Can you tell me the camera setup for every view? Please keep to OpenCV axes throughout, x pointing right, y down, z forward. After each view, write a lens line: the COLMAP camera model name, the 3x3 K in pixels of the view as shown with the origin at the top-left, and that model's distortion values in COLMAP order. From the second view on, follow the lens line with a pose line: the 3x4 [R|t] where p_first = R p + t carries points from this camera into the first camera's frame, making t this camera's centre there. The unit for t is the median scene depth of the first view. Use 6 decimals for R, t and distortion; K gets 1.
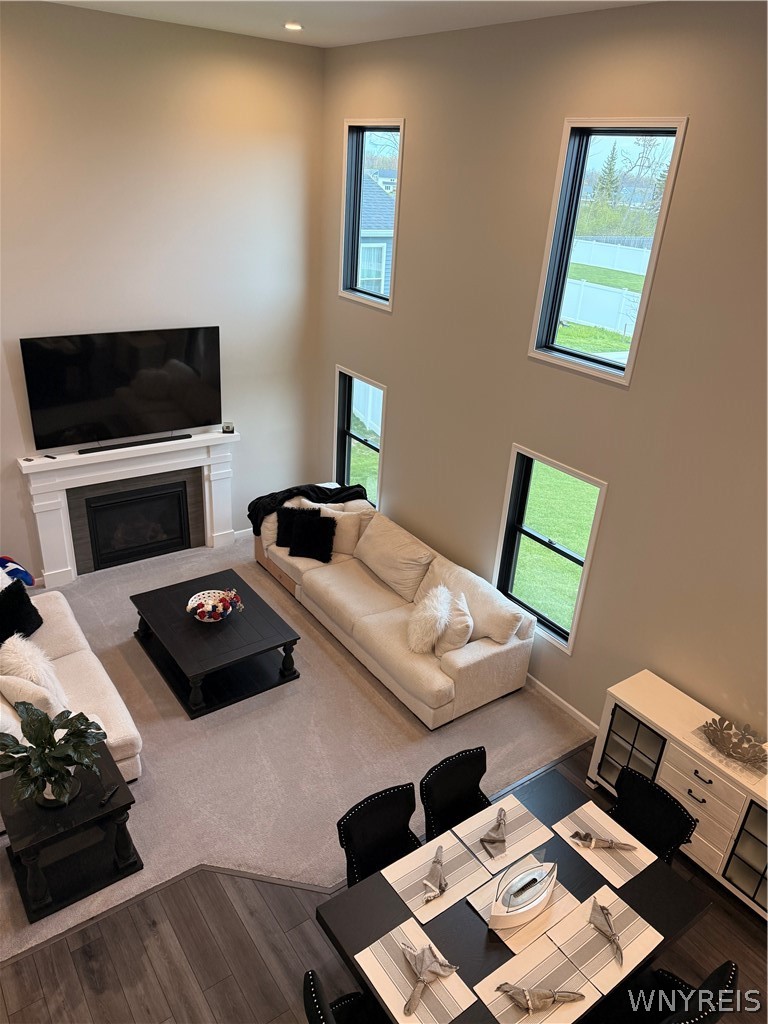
lens RADIAL K [[726.7, 0, 386.1], [0, 726.7, 518.6], [0, 0, 1]] dist [0.116749, -0.163021]
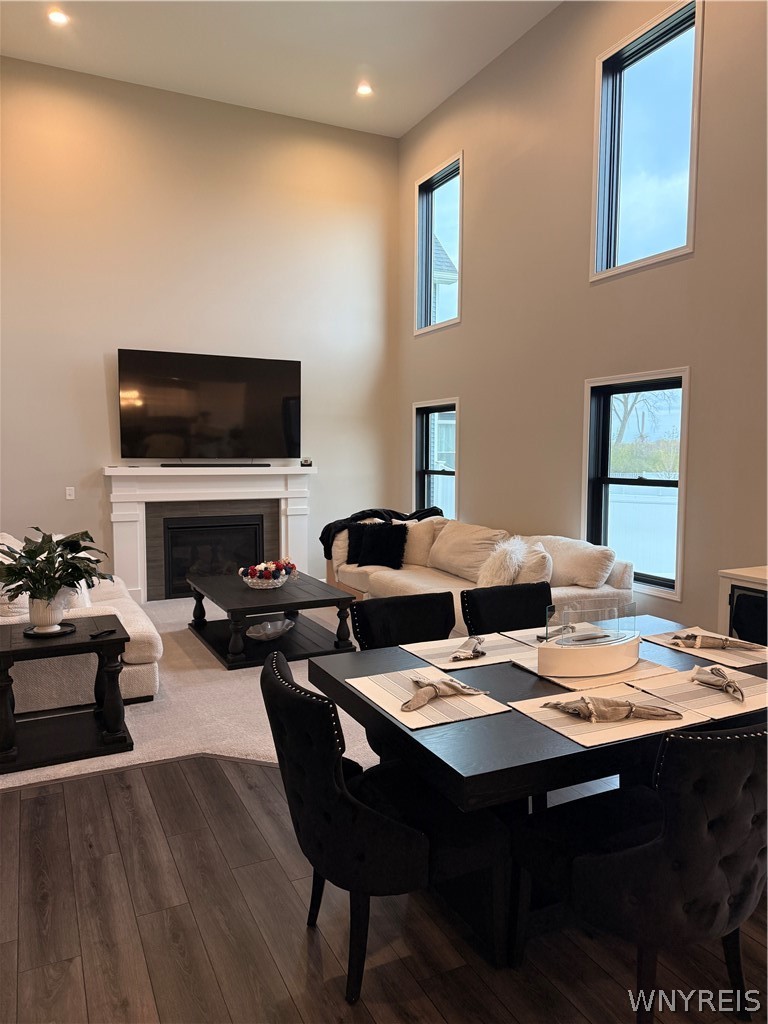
lens RADIAL K [[719.8, 0, 384.0], [0, 719.8, 512.0], [0, 0, 1]] dist [0.148246, -0.301839]
pose [[0.985135, -0.045532, -0.165636, 0.055832], [-0.017929, 0.931713, -0.362754, 0.320867], [0.170842, 0.360331, 0.917047, 0.133274]]
